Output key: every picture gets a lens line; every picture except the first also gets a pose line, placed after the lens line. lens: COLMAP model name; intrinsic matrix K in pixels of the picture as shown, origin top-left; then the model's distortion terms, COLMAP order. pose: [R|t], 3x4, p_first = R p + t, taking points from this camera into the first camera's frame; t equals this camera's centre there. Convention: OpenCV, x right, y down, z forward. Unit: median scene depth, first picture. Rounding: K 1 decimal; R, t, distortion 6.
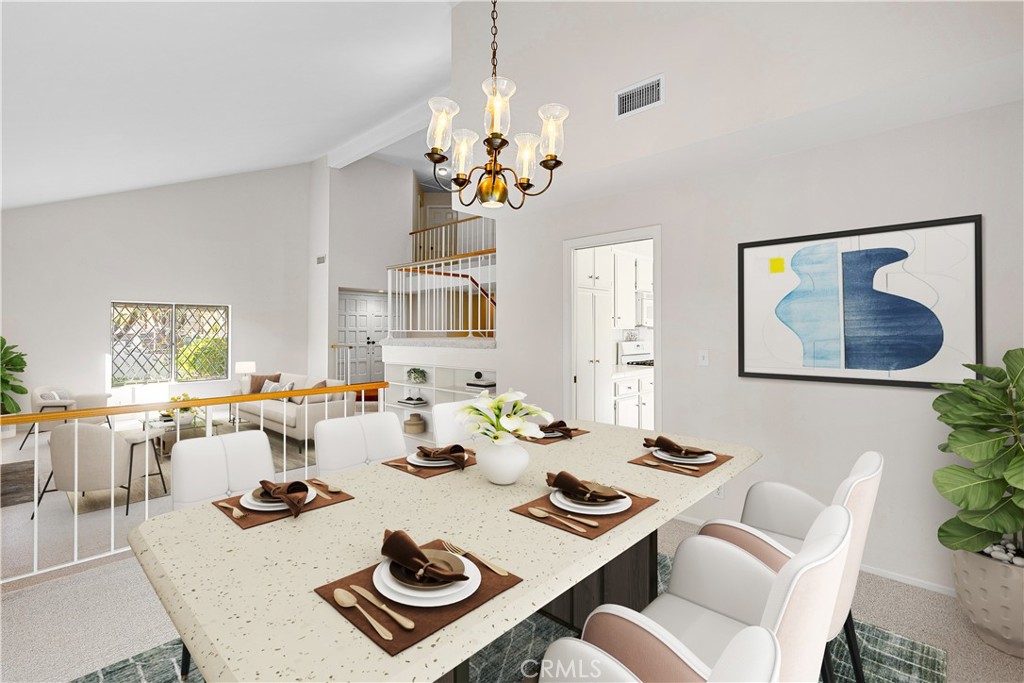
lens RADIAL K [[461.5, 0, 512.7], [0, 461.5, 336.5], [0, 0, 1]] dist [0.003014, 0.000509]
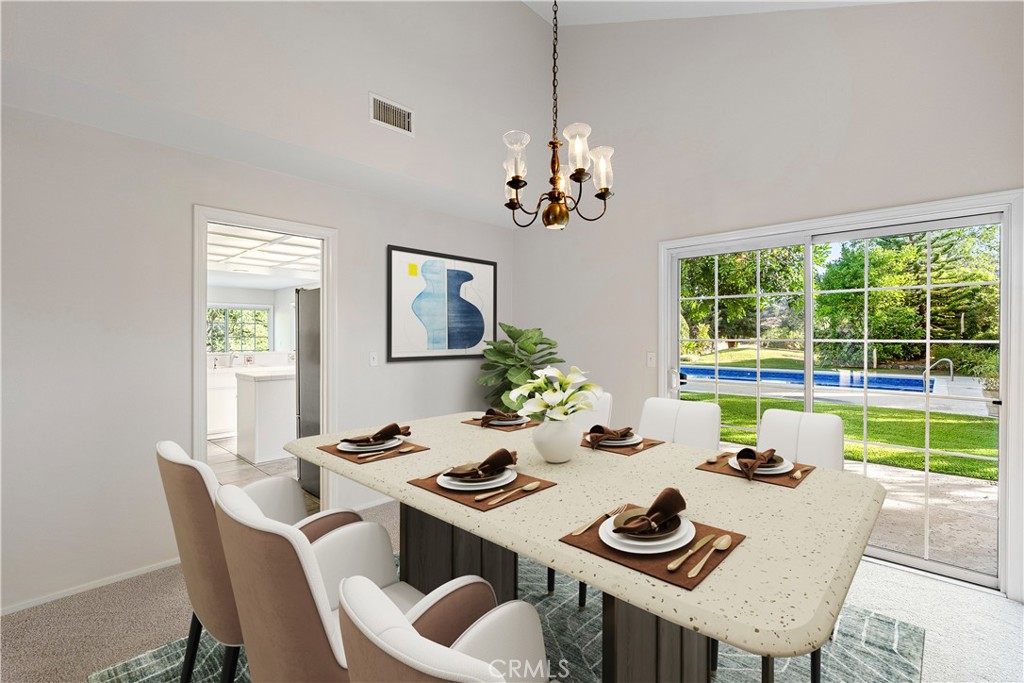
lens RADIAL K [[461.5, 0, 511.7], [0, 461.5, 335.3], [0, 0, 1]] dist [0.003014, 0.000509]
pose [[0.024190, -0.004222, 0.999698, -0.713869], [0.004312, 0.999982, 0.004119, 0.020131], [-0.999698, 0.004211, 0.024208, 0.754022]]
